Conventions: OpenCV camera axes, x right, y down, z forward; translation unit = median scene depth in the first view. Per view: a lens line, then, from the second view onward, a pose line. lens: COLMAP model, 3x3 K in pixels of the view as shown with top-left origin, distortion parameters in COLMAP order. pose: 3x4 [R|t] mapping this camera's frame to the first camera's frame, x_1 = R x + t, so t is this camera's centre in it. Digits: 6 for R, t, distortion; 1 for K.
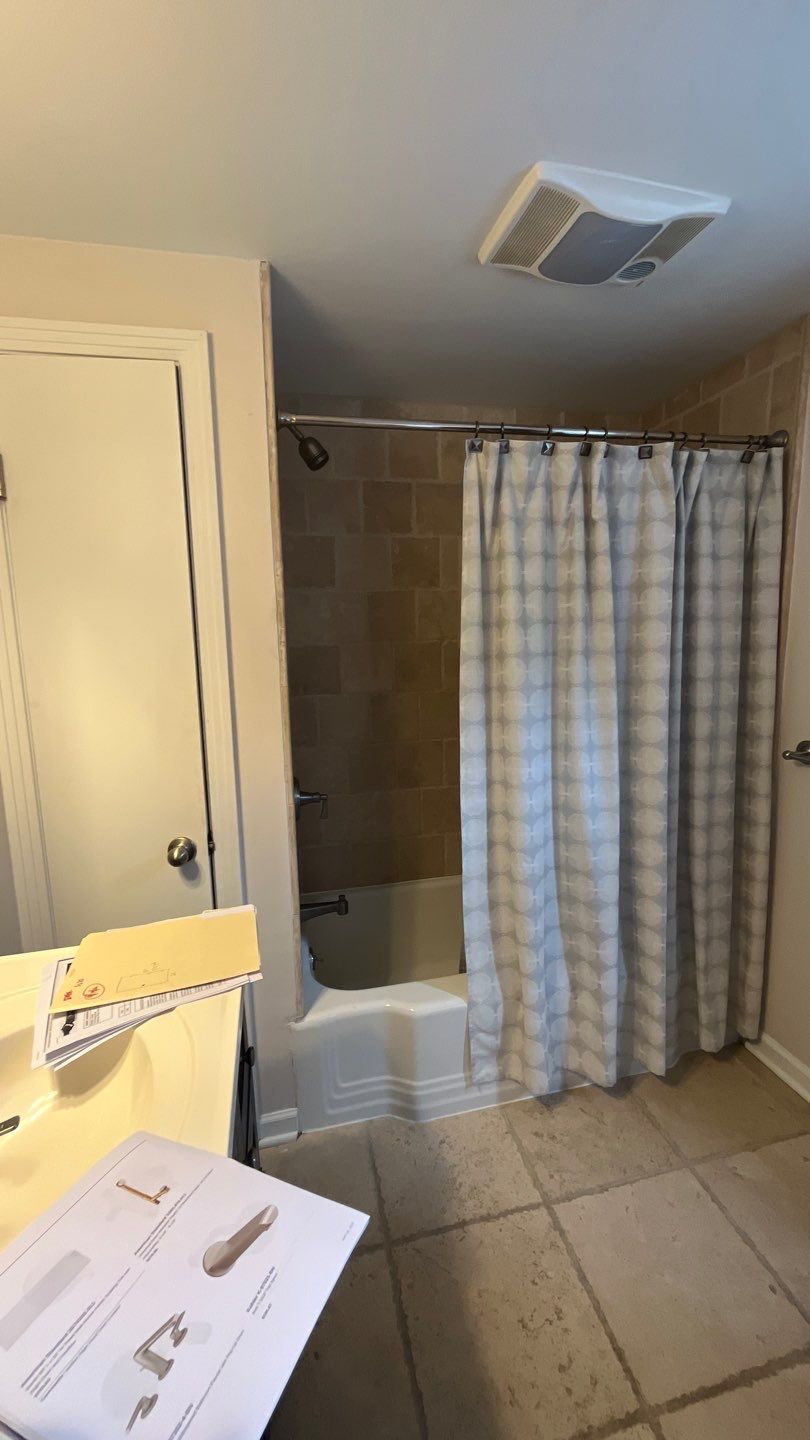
lens RADIAL K [[580.5, 0, 407.9], [0, 580.5, 718.3], [0, 0, 1]] dist [-0.001655, -0.000034]
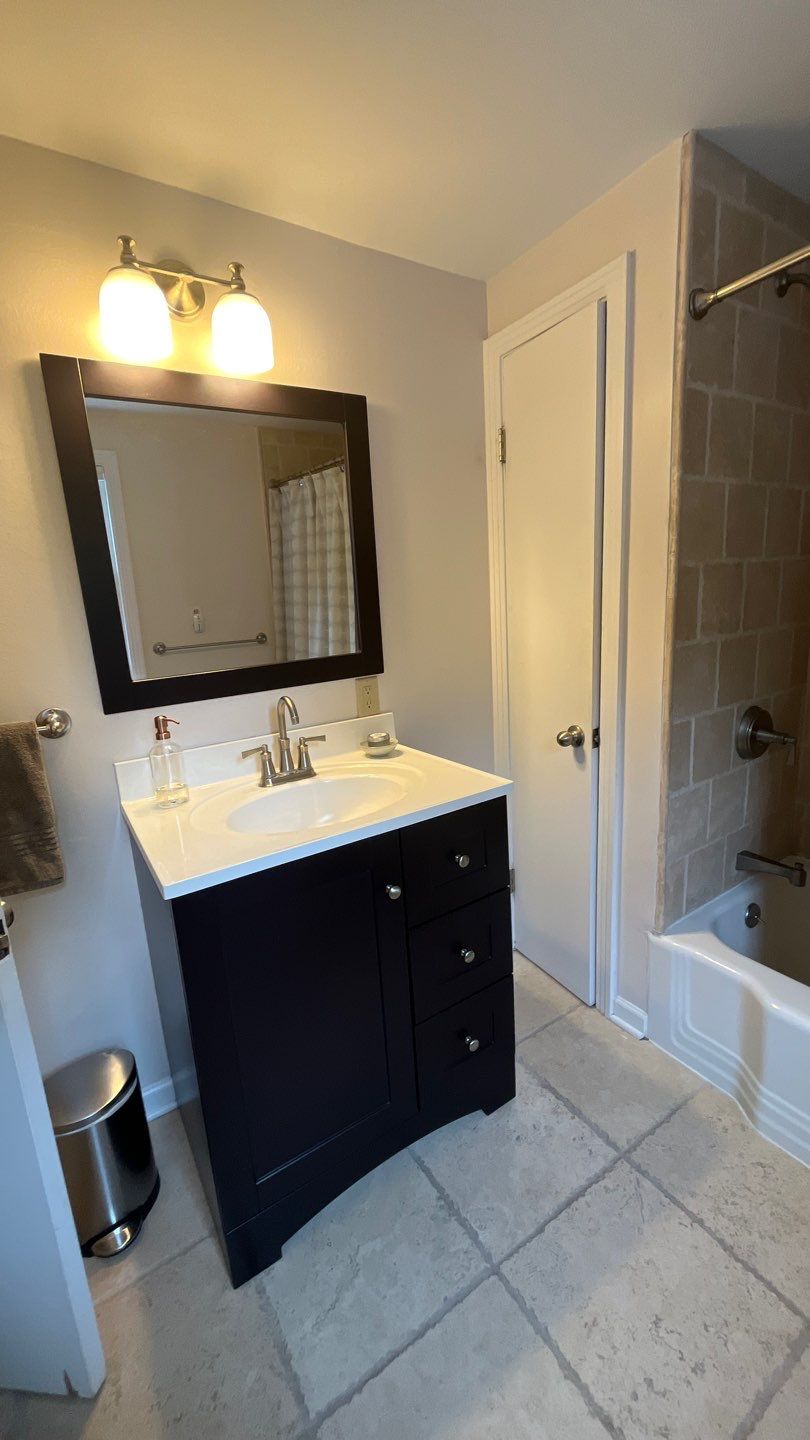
lens RADIAL K [[580.5, 0, 407.9], [0, 580.5, 718.3], [0, 0, 1]] dist [-0.001655, -0.000034]
pose [[0.342400, 0.198629, -0.918318, 0.582399], [-0.096258, 0.979671, 0.176009, 0.013832], [0.934610, 0.028130, 0.354559, 0.248983]]
